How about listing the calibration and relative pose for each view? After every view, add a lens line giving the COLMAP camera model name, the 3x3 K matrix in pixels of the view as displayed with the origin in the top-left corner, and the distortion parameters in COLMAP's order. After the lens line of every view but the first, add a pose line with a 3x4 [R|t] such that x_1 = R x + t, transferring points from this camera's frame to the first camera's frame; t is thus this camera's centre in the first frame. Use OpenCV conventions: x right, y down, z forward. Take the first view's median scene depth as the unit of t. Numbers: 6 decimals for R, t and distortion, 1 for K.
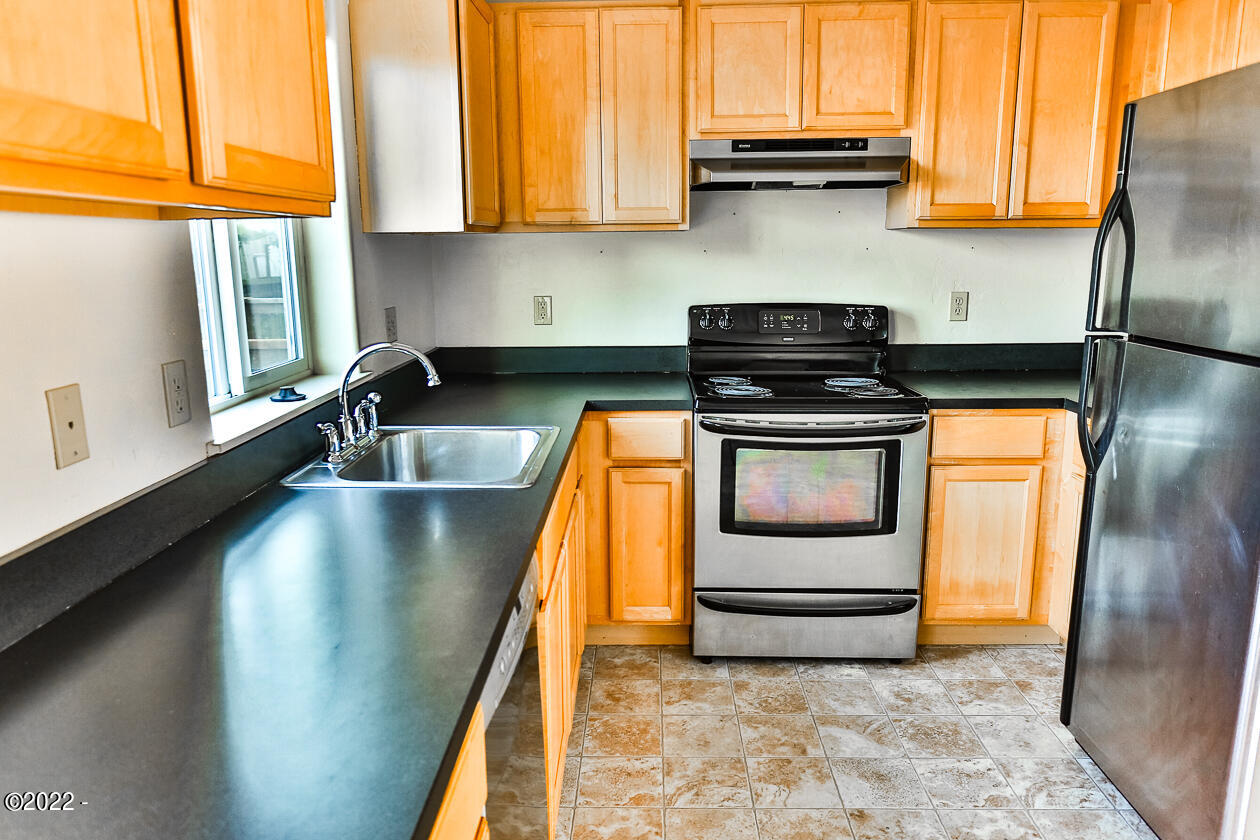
lens RADIAL K [[925.3, 0, 625.1], [0, 925.3, 423.1], [0, 0, 1]] dist [-0.007178, 0.000275]
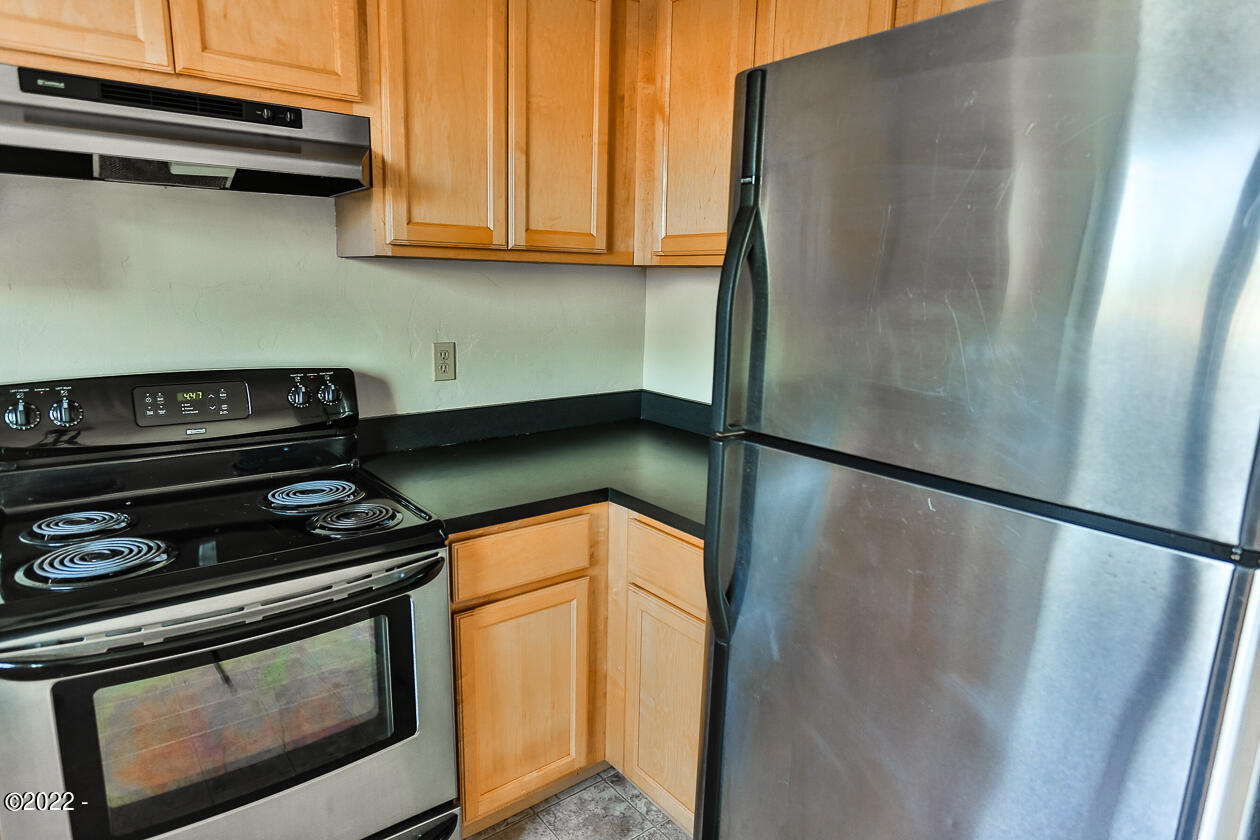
lens RADIAL K [[719.4, 0, 633.7], [0, 719.4, 420.4], [0, 0, 1]] dist [-0.031857, 0.007061]
pose [[0.769867, -0.099141, 0.630457, 0.114220], [0.091838, 0.994789, 0.044288, -0.101633], [-0.631562, 0.023804, 0.774960, 0.497854]]
